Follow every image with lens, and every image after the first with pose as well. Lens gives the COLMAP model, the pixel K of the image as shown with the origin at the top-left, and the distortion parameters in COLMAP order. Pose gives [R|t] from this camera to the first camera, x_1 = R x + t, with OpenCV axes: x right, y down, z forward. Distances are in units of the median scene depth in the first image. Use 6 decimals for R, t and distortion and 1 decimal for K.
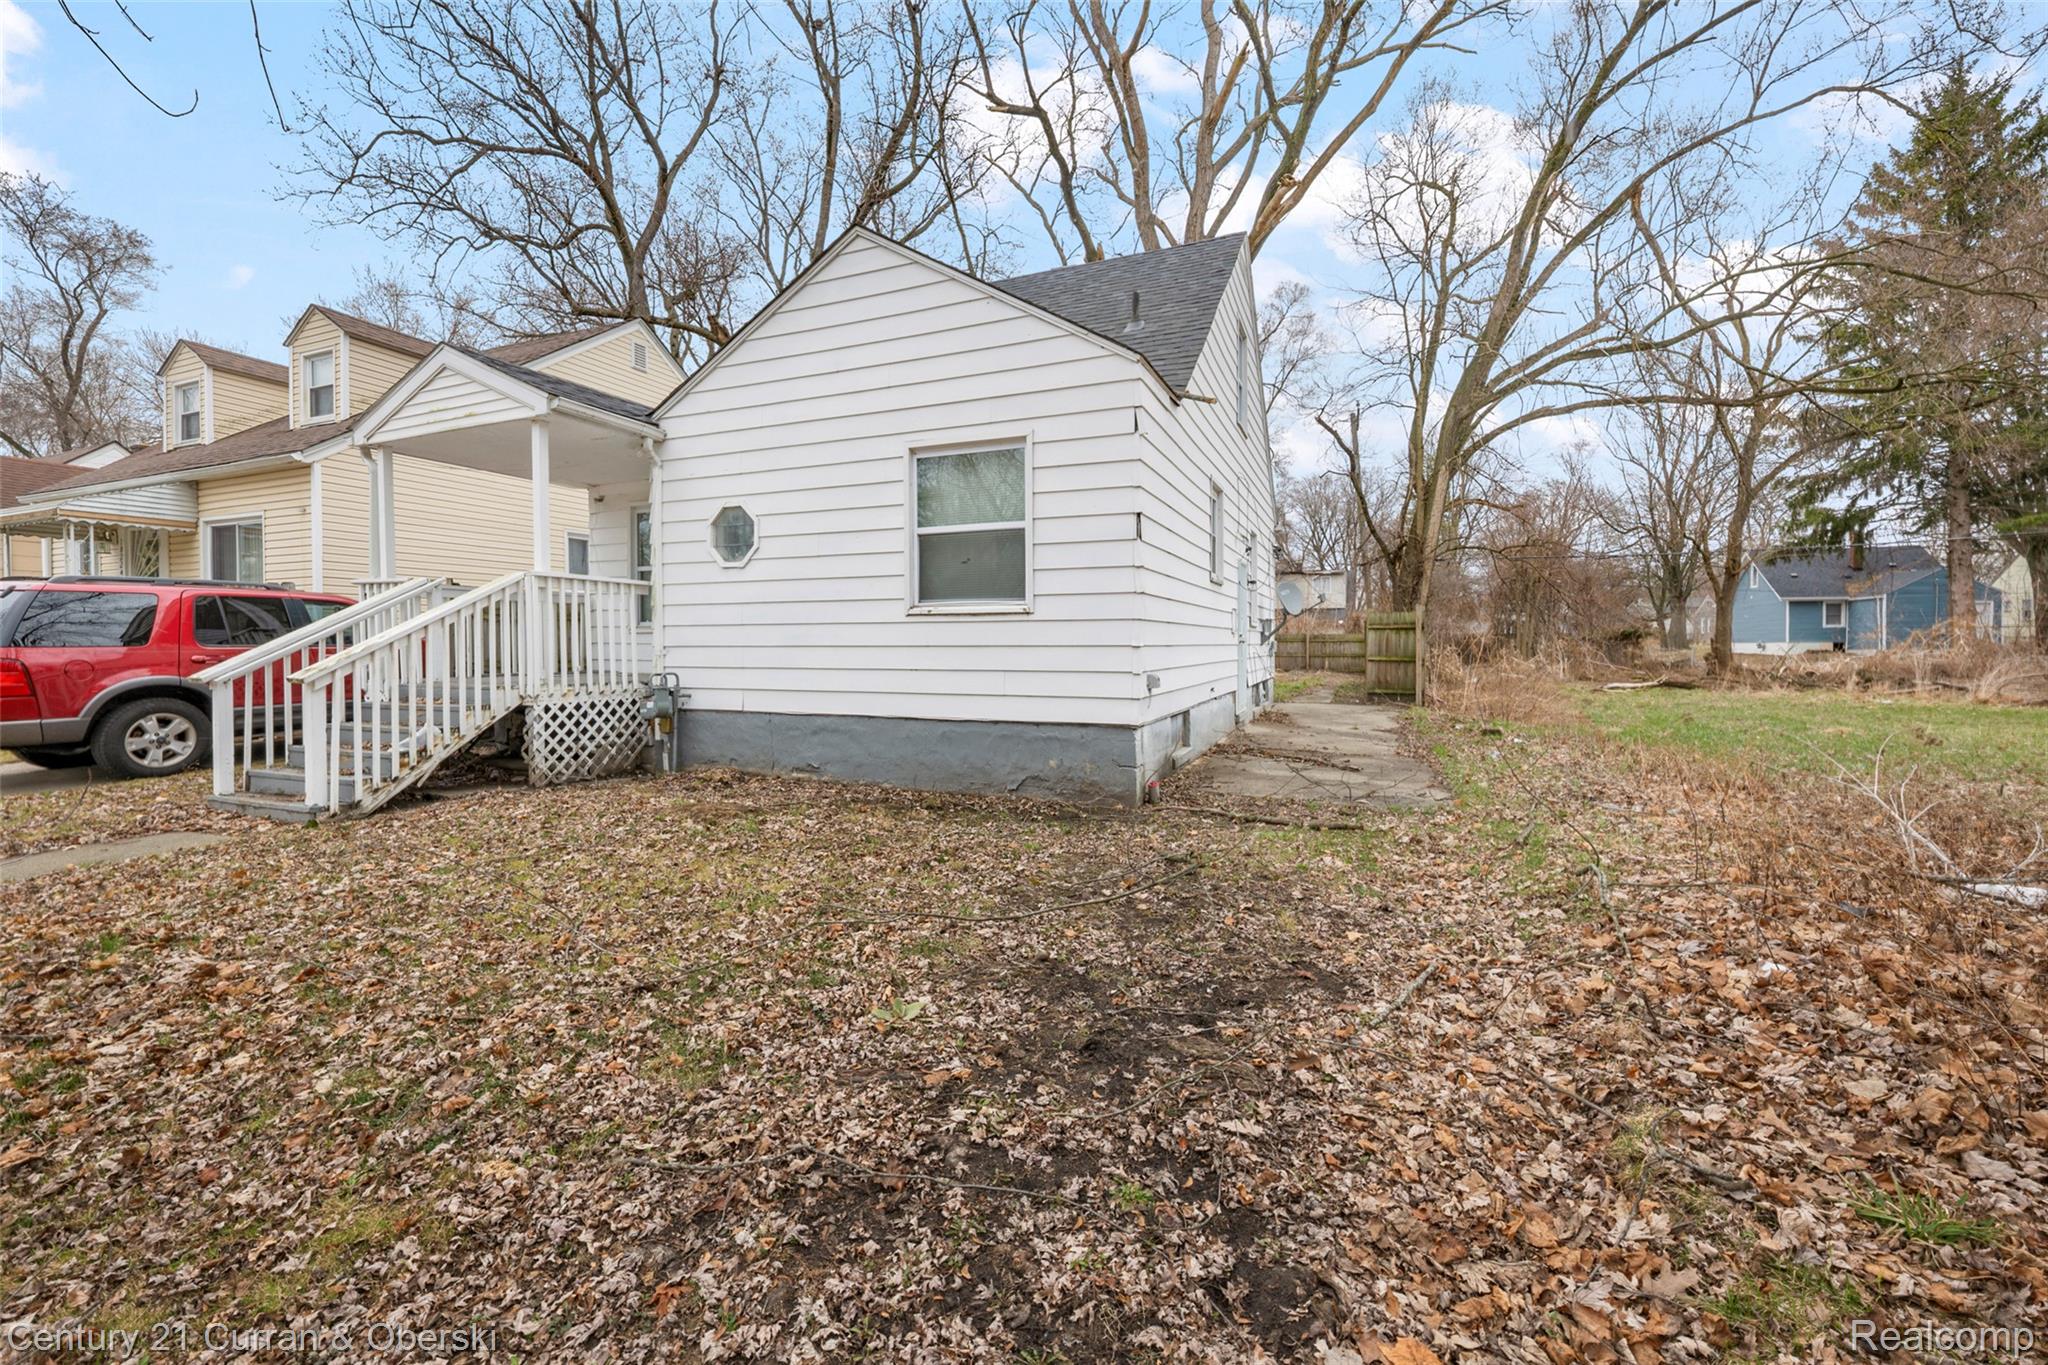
lens RADIAL K [[821.3, 0, 1006.9], [0, 821.3, 668.1], [0, 0, 1]] dist [-0.001323, 0.000176]
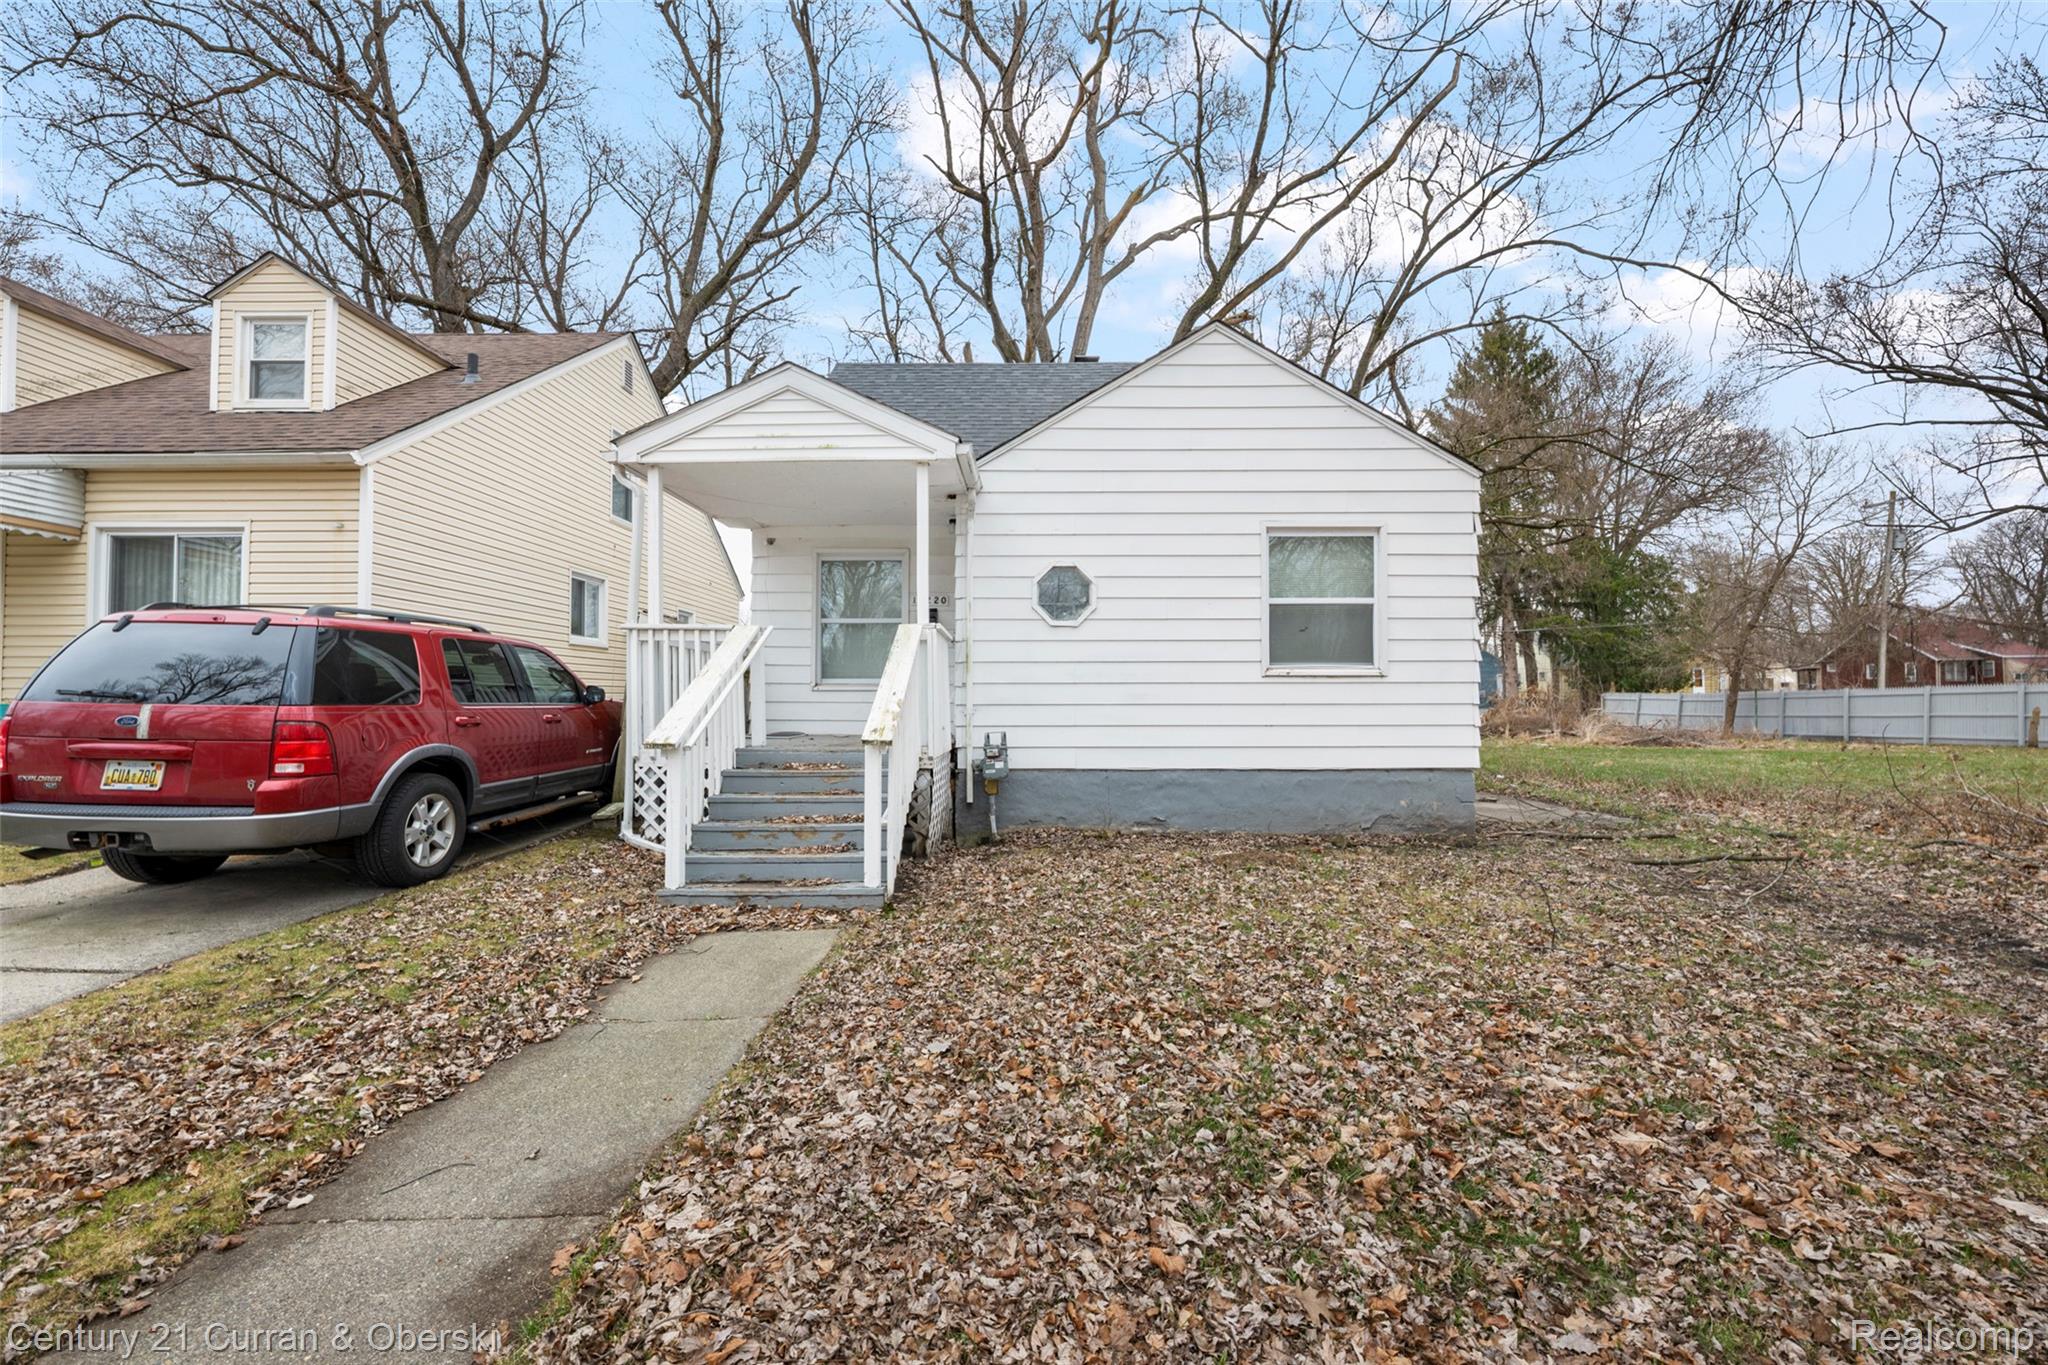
lens RADIAL K [[821.3, 0, 1013.6], [0, 821.3, 693.4], [0, 0, 1]] dist [-0.001323, 0.000176]
pose [[0.924975, 0.005357, 0.379991, -0.823792], [0.011377, 0.999062, -0.041779, 0.001141], [-0.379859, 0.042968, 0.924046, 0.102557]]
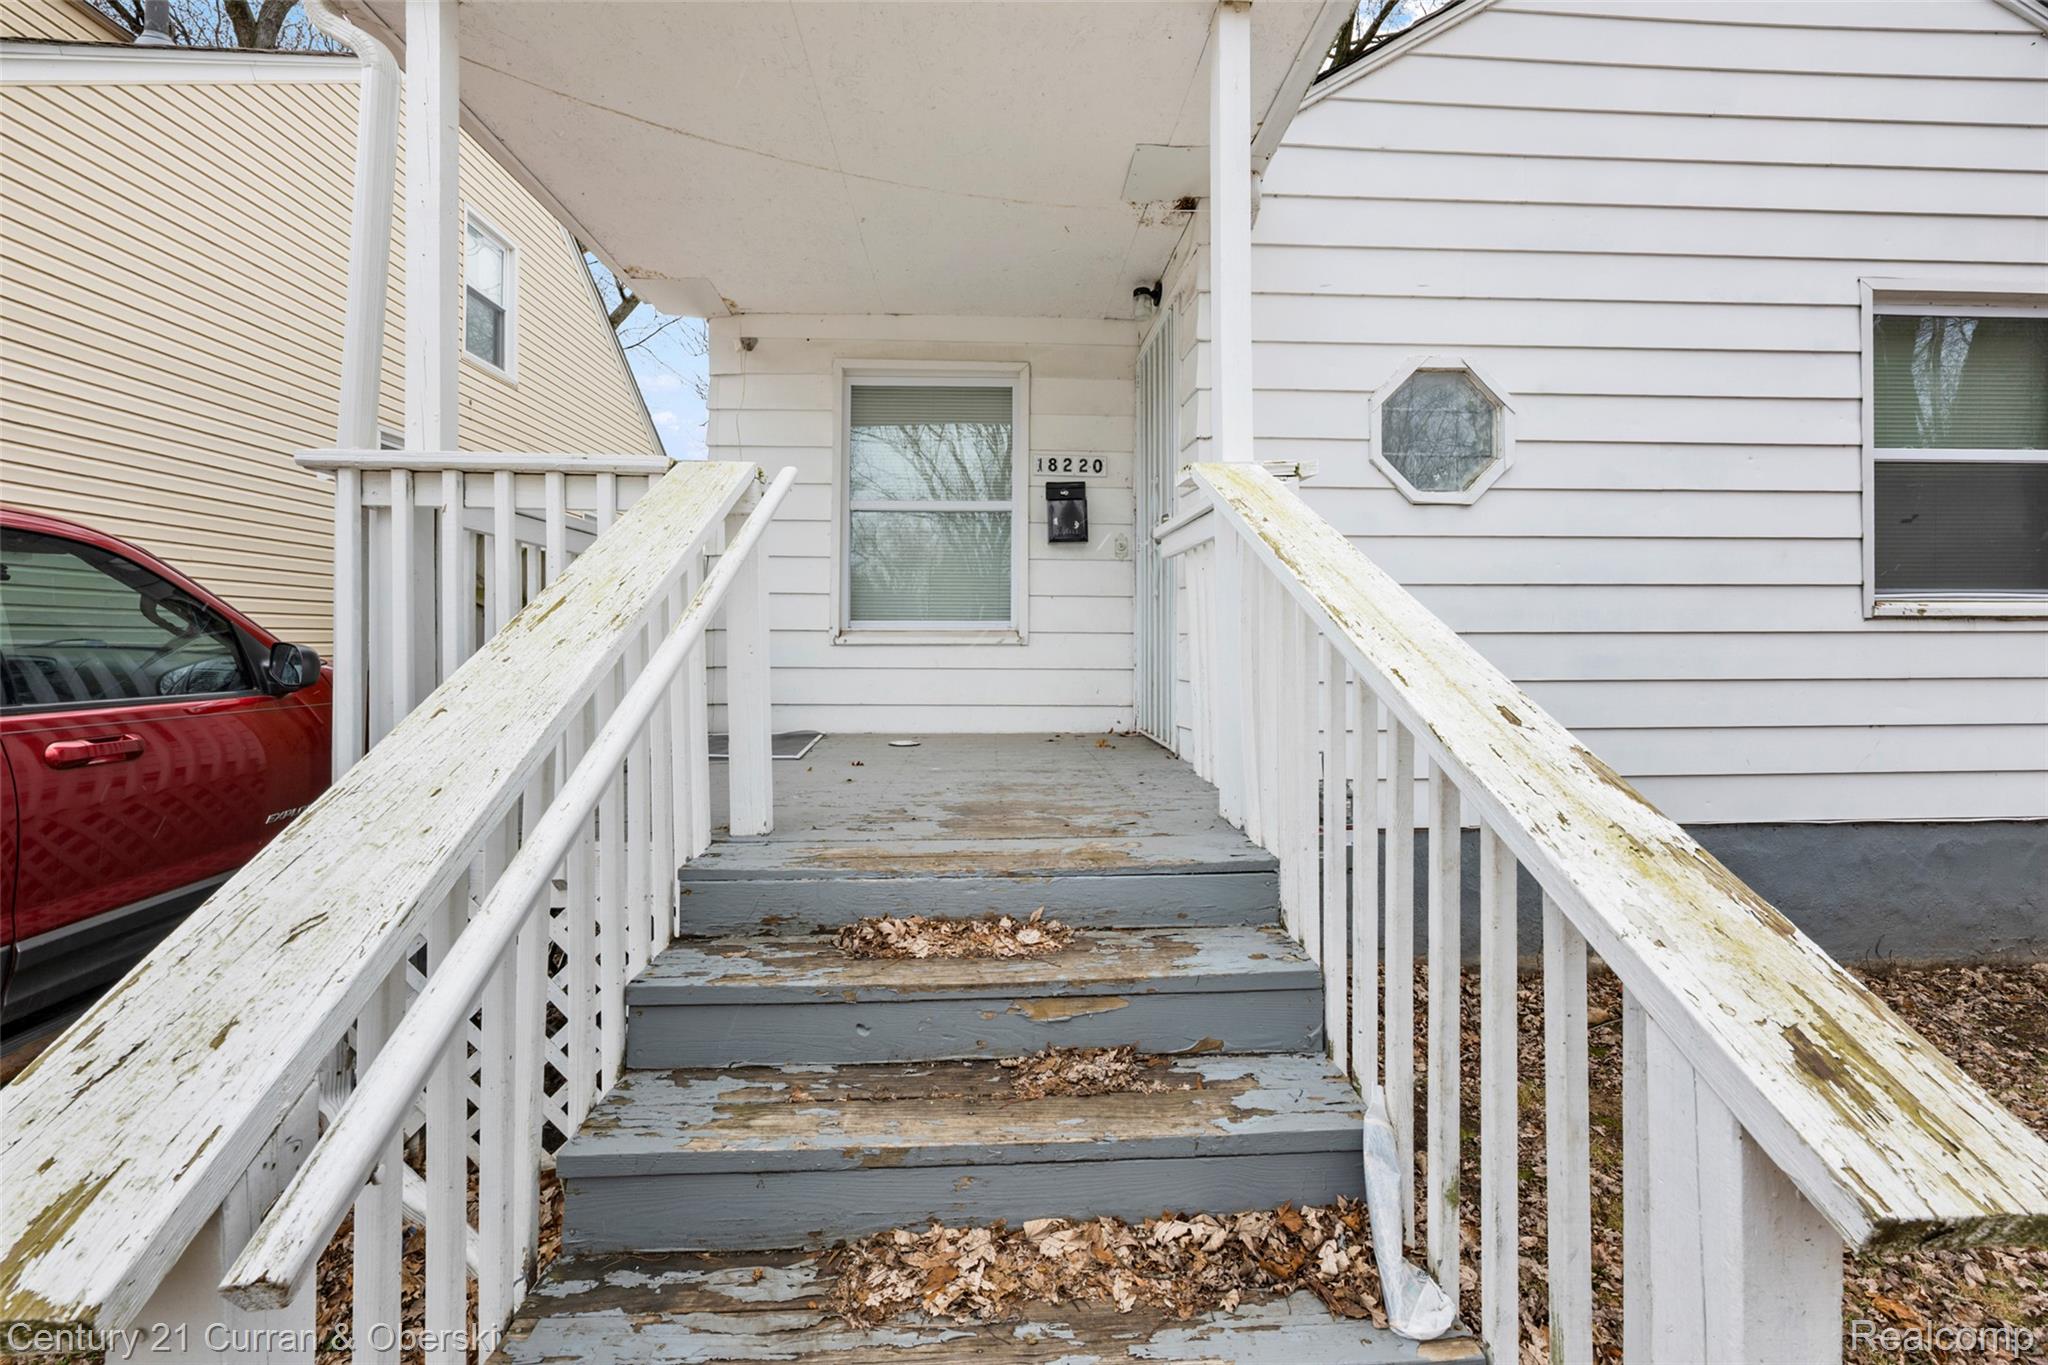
lens RADIAL K [[821.3, 0, 1015.9], [0, 821.3, 632.4], [0, 0, 1]] dist [-0.001323, 0.000176]
pose [[0.896422, 0.003627, 0.443186, -0.783958], [0.014403, 0.999200, -0.037310, -0.043074], [-0.442967, 0.039829, 0.895653, 0.755718]]
